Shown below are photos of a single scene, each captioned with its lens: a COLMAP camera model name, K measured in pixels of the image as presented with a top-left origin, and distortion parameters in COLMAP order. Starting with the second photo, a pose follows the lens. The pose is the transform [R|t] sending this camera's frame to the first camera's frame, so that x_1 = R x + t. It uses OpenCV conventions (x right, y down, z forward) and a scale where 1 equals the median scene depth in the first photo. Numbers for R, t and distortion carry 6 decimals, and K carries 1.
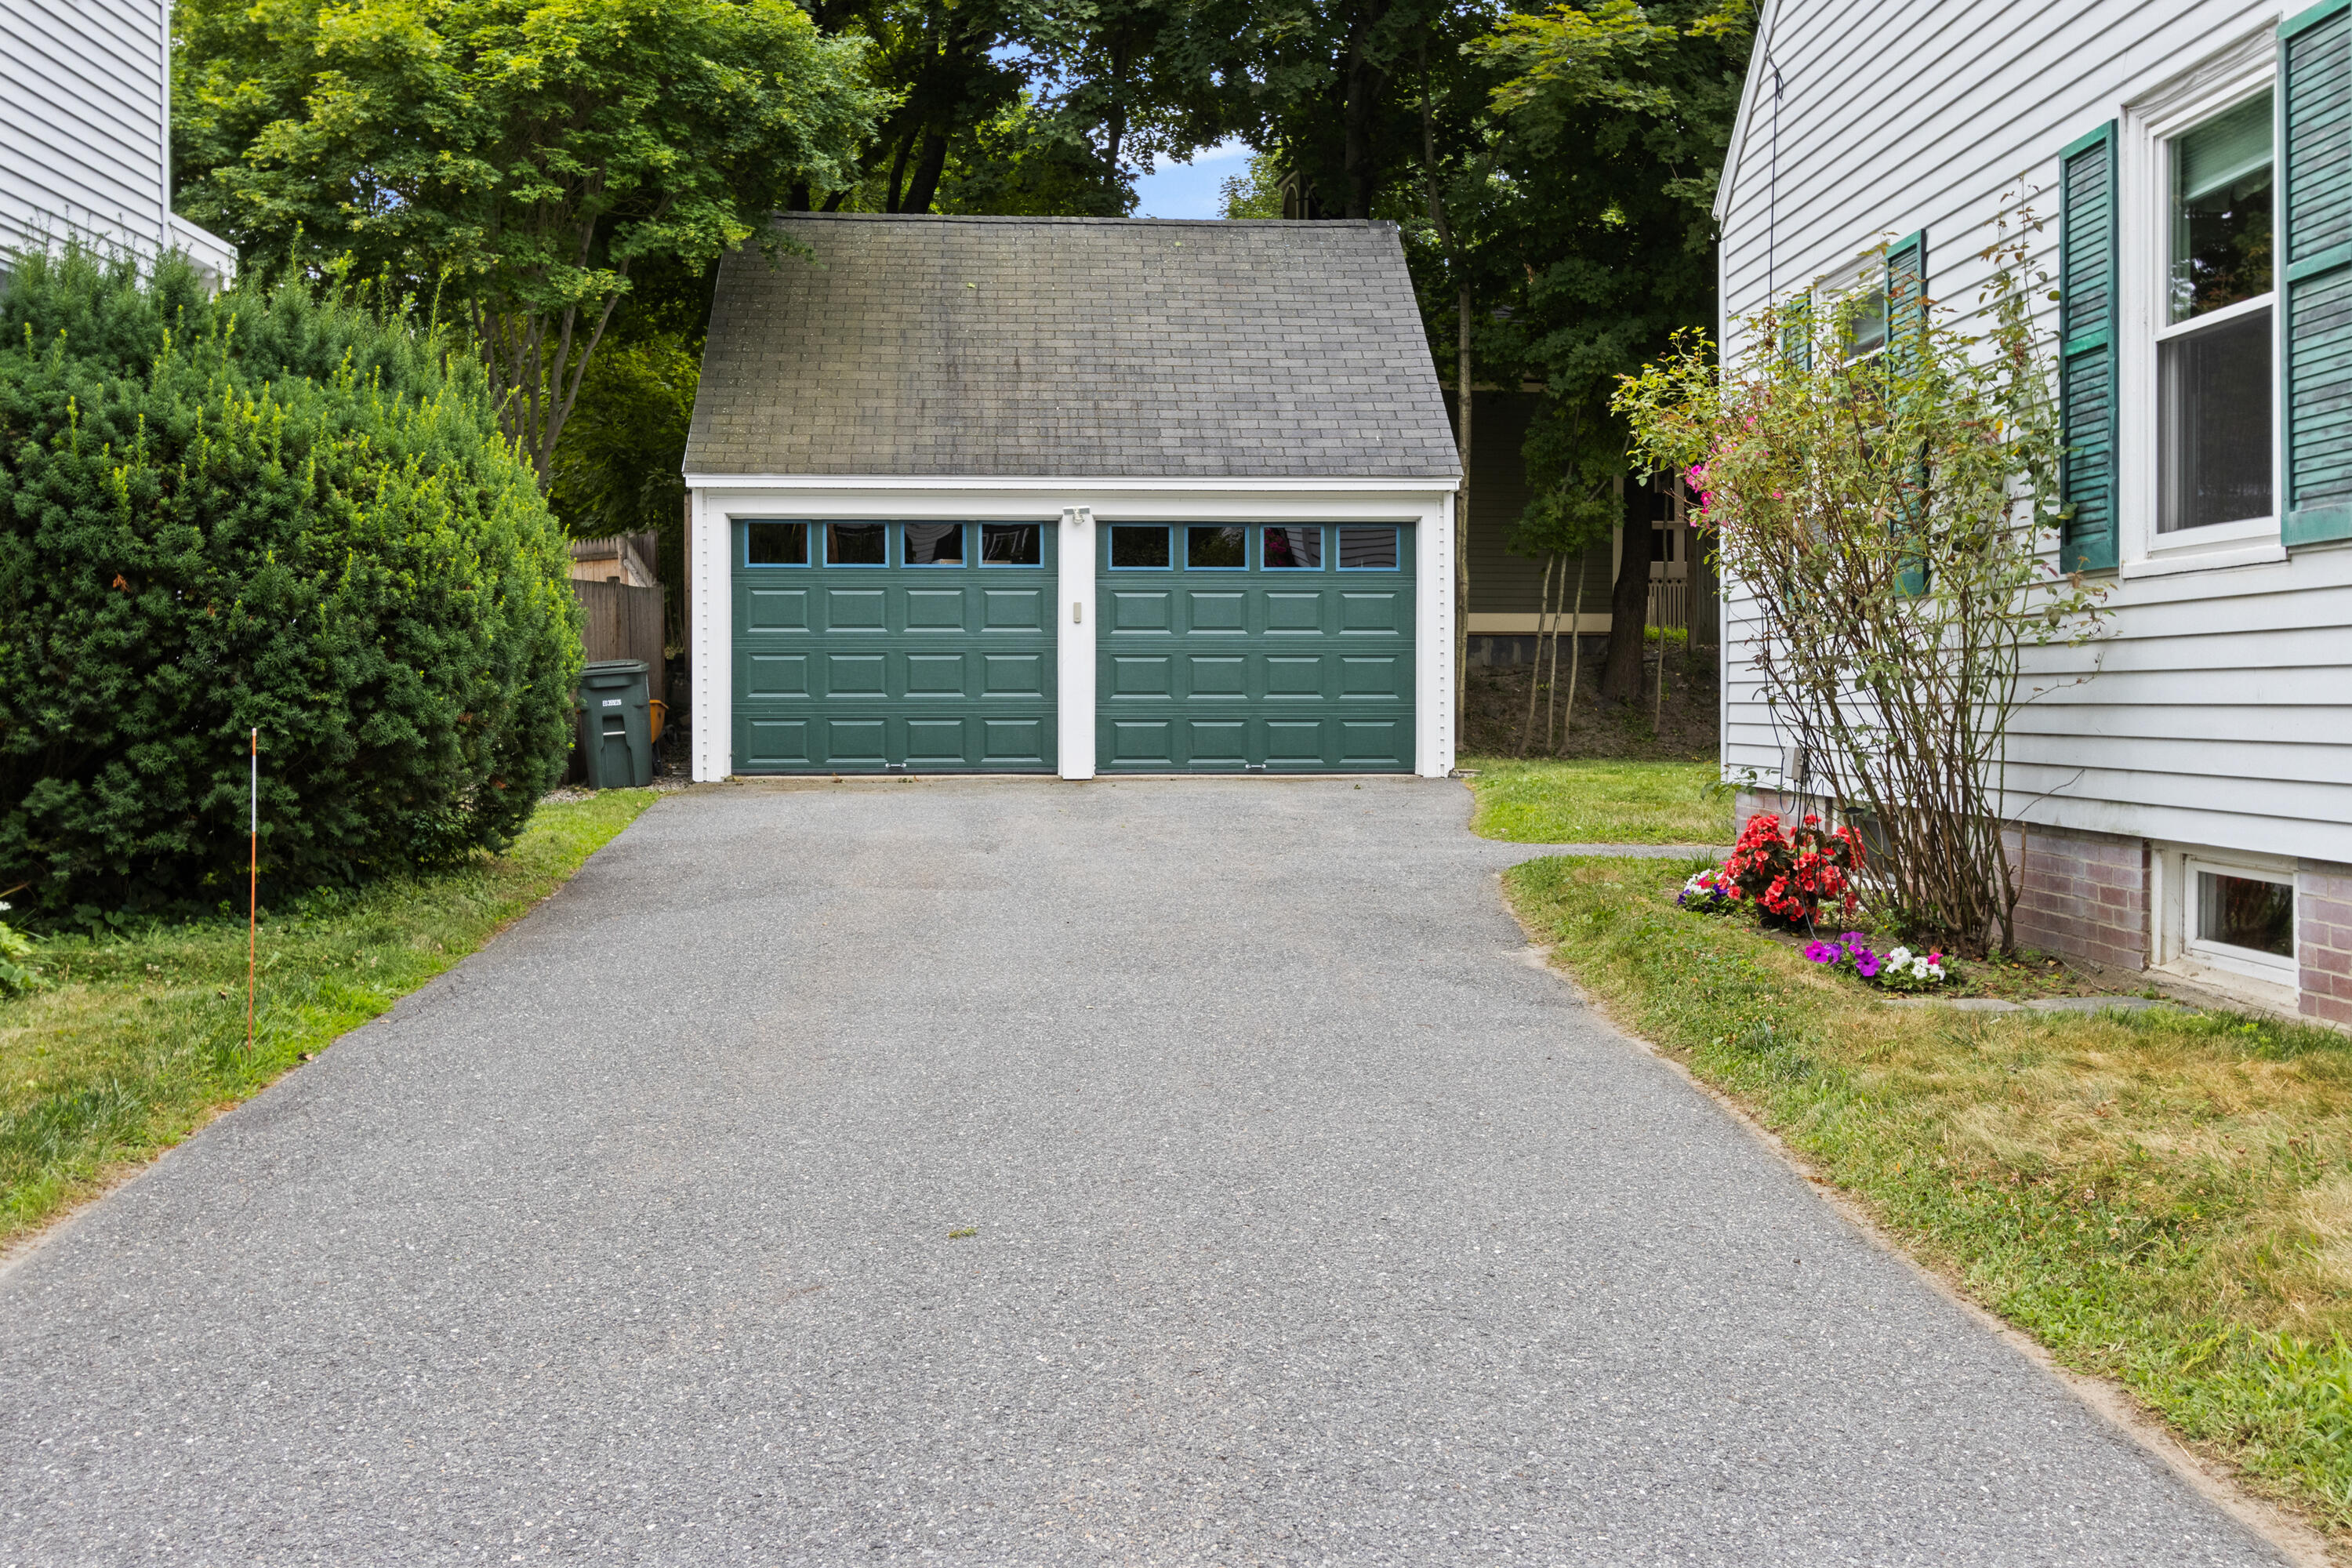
lens RADIAL K [[2292.7, 0, 1181.6], [0, 2292.7, 700.1], [0, 0, 1]] dist [0.006284, -0.015891]
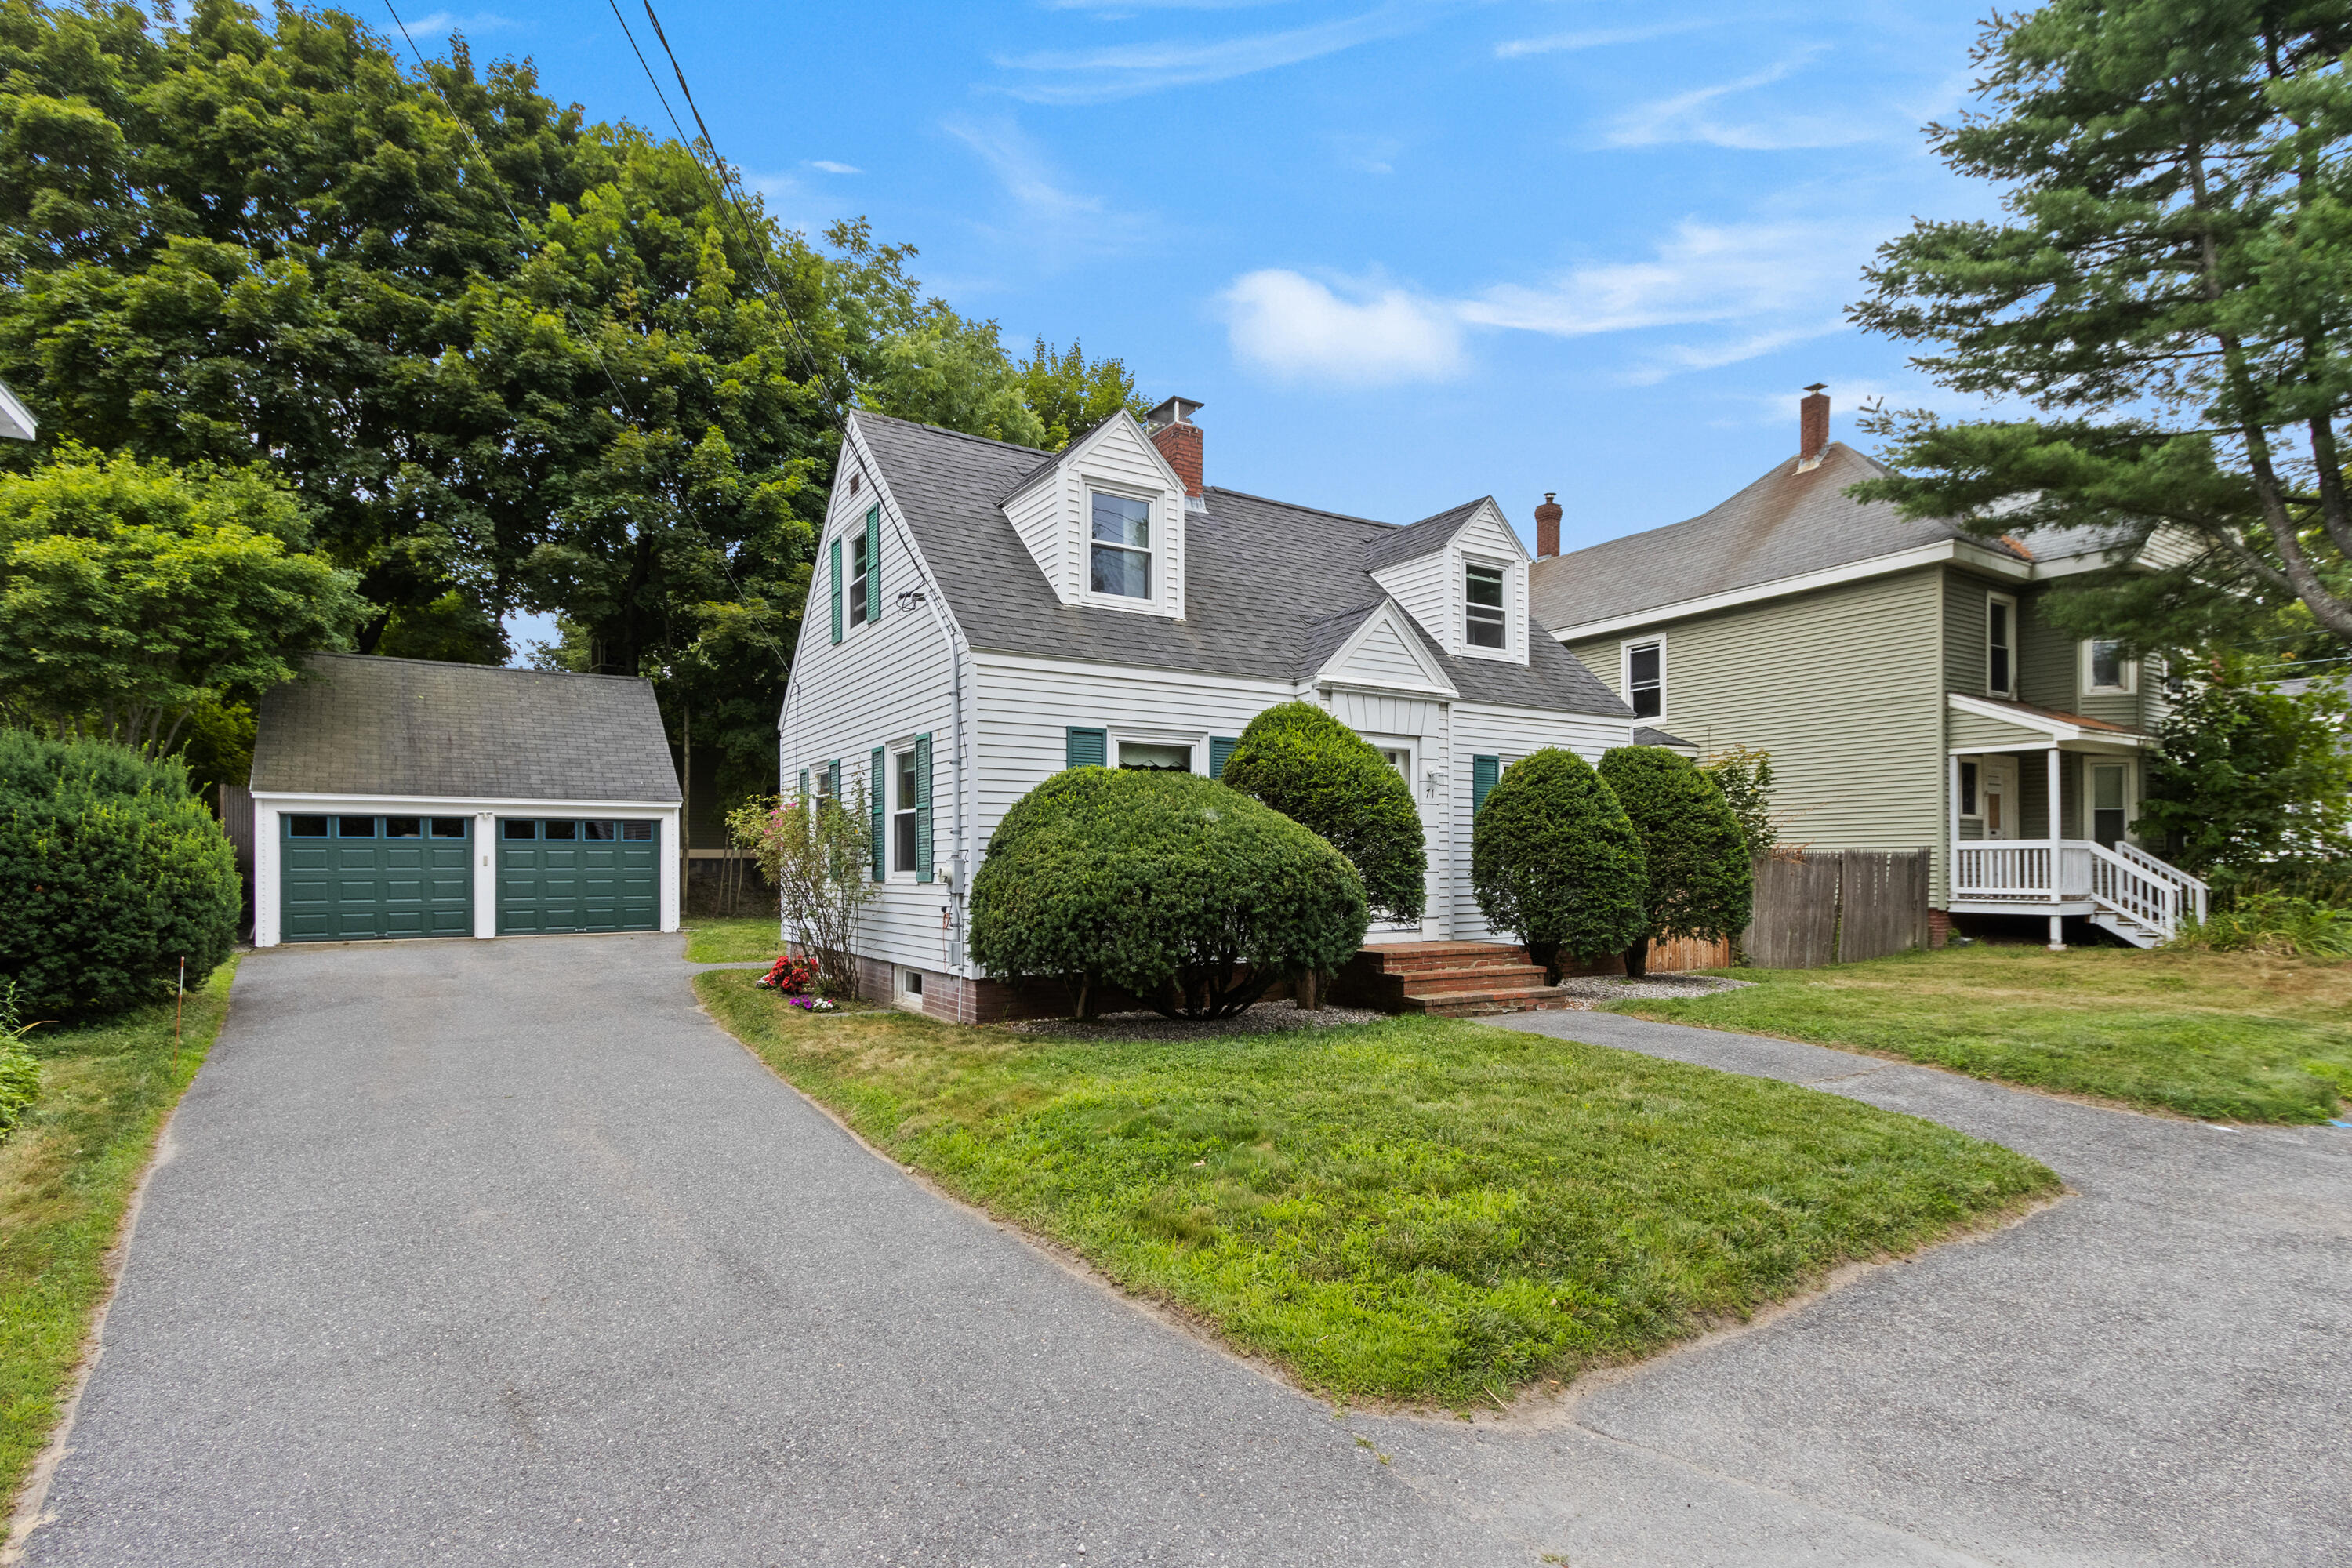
lens RADIAL K [[1151.7, 0, 1205.7], [0, 1151.7, 861.4], [0, 0, 1]] dist [-0.000338, -0.001405]
pose [[0.858969, -0.000993, 0.512026, -0.020649], [0.004051, 0.999980, -0.004856, -0.032783], [-0.512011, 0.006245, 0.858956, -0.292500]]
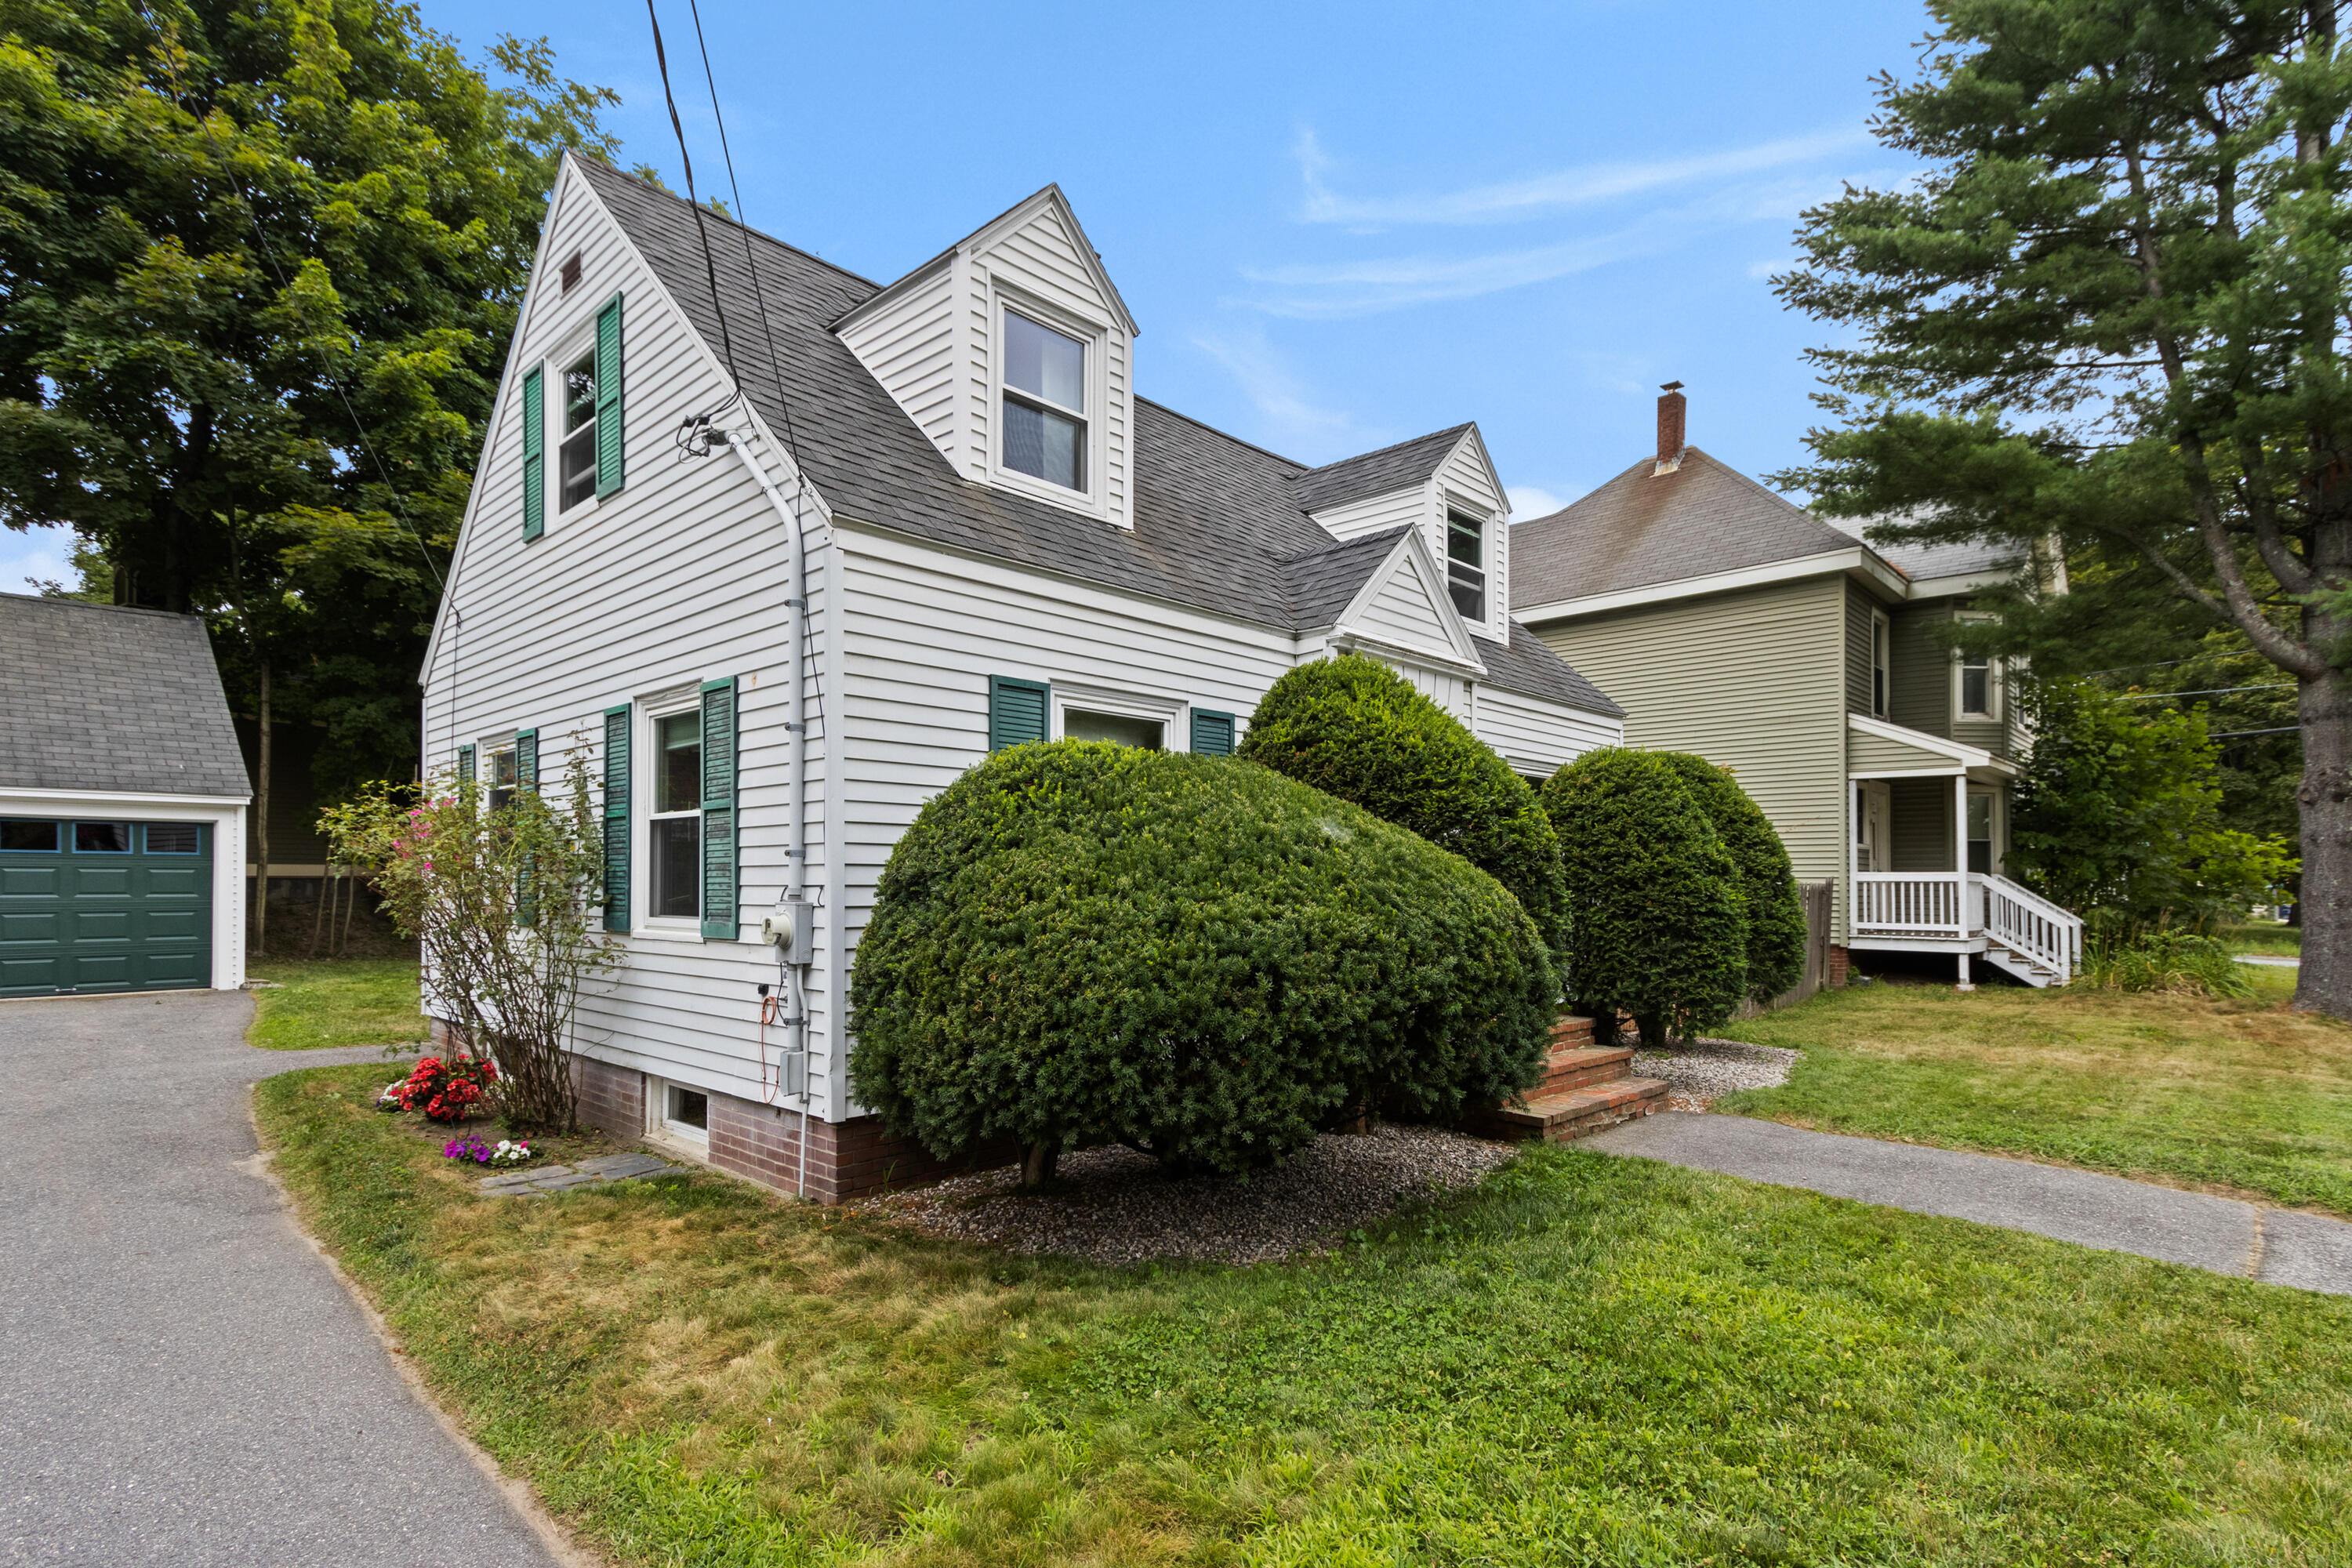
lens RADIAL K [[1166.0, 0, 1207.1], [0, 1166.0, 874.3], [0, 0, 1]] dist [0.001653, -0.001083]
pose [[0.706371, 0.007885, 0.707798, 0.022083], [-0.002165, 0.999957, -0.008979, -0.042980], [-0.707839, 0.004810, 0.706358, -0.022837]]
